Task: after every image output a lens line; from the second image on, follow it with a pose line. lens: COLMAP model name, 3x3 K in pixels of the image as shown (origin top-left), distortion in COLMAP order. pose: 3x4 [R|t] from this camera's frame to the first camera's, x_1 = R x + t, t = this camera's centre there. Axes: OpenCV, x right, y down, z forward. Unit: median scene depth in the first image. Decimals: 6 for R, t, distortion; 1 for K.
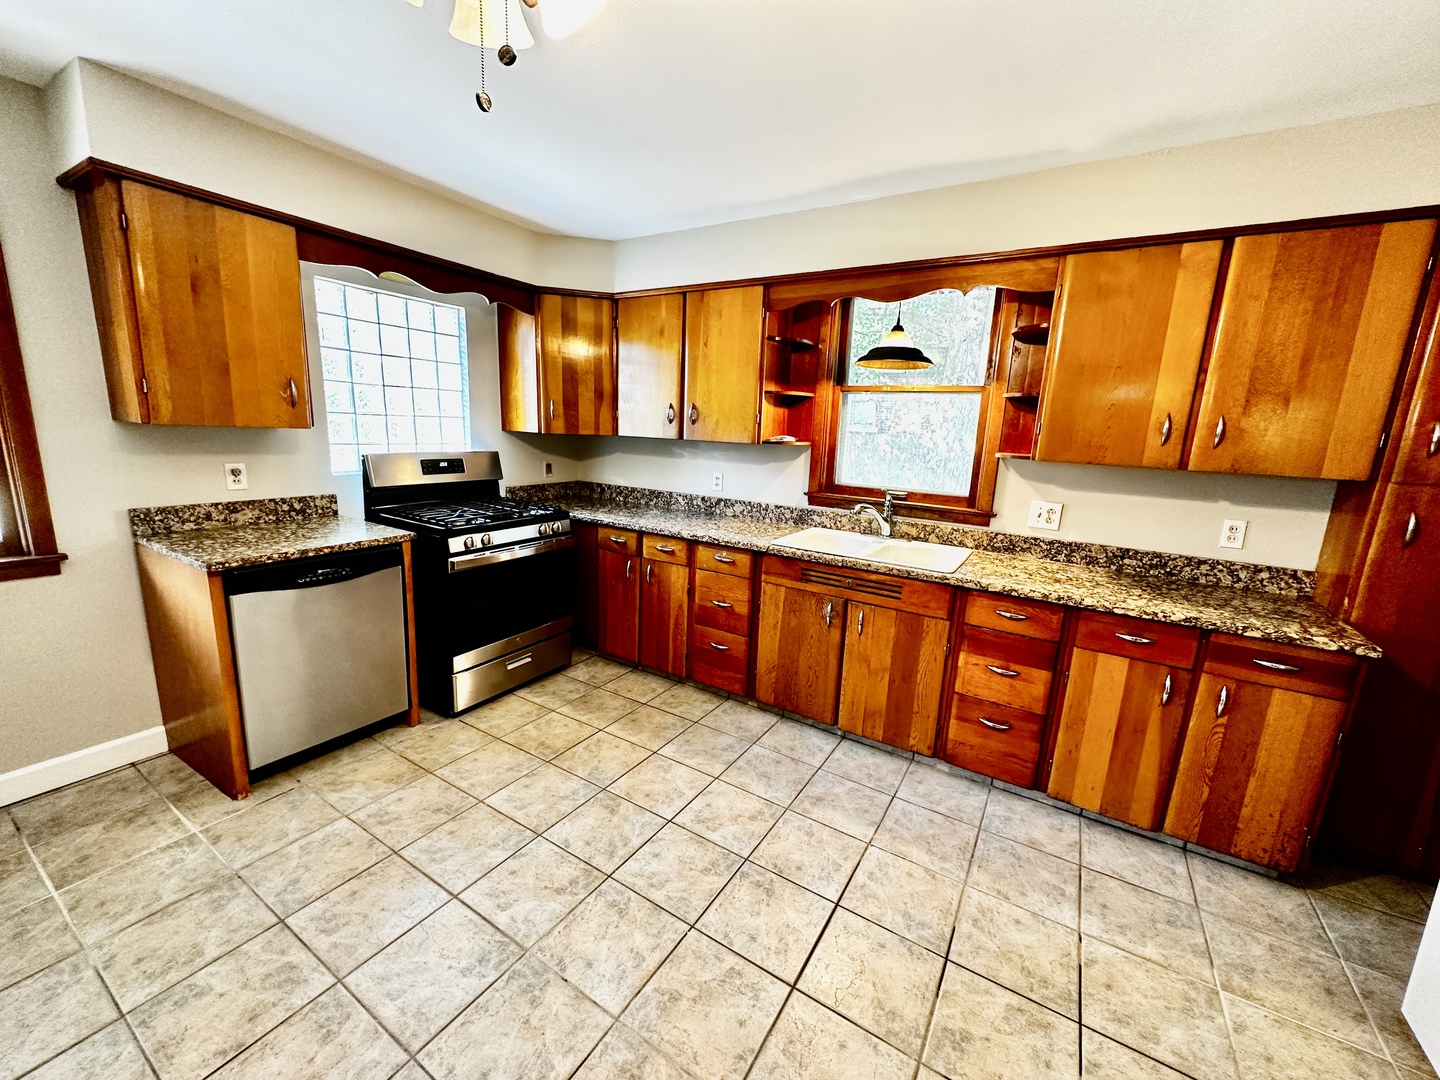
lens RADIAL K [[576.6, 0, 721.5], [0, 576.6, 539.2], [0, 0, 1]] dist [-0.001979, 0.000294]
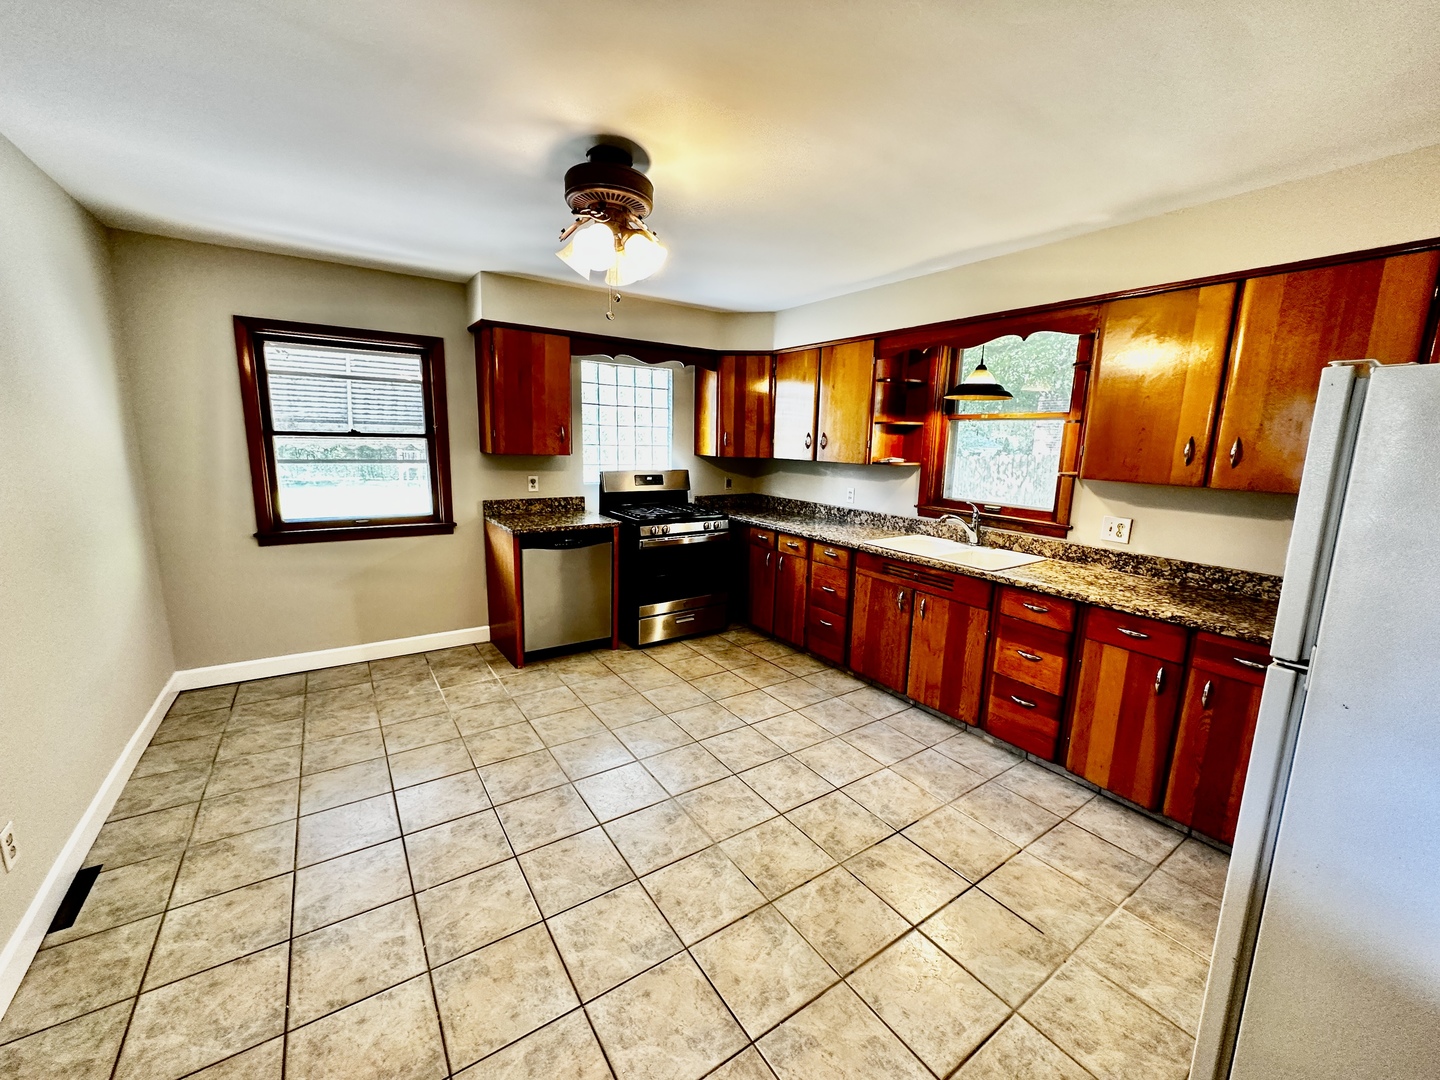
lens RADIAL K [[576.6, 0, 717.8], [0, 576.6, 537.8], [0, 0, 1]] dist [-0.001979, 0.000294]
pose [[0.913362, 0.050667, -0.403983, 0.354676], [-0.065823, 0.997550, -0.023708, 0.055302], [0.401792, 0.048246, 0.914459, -0.330282]]
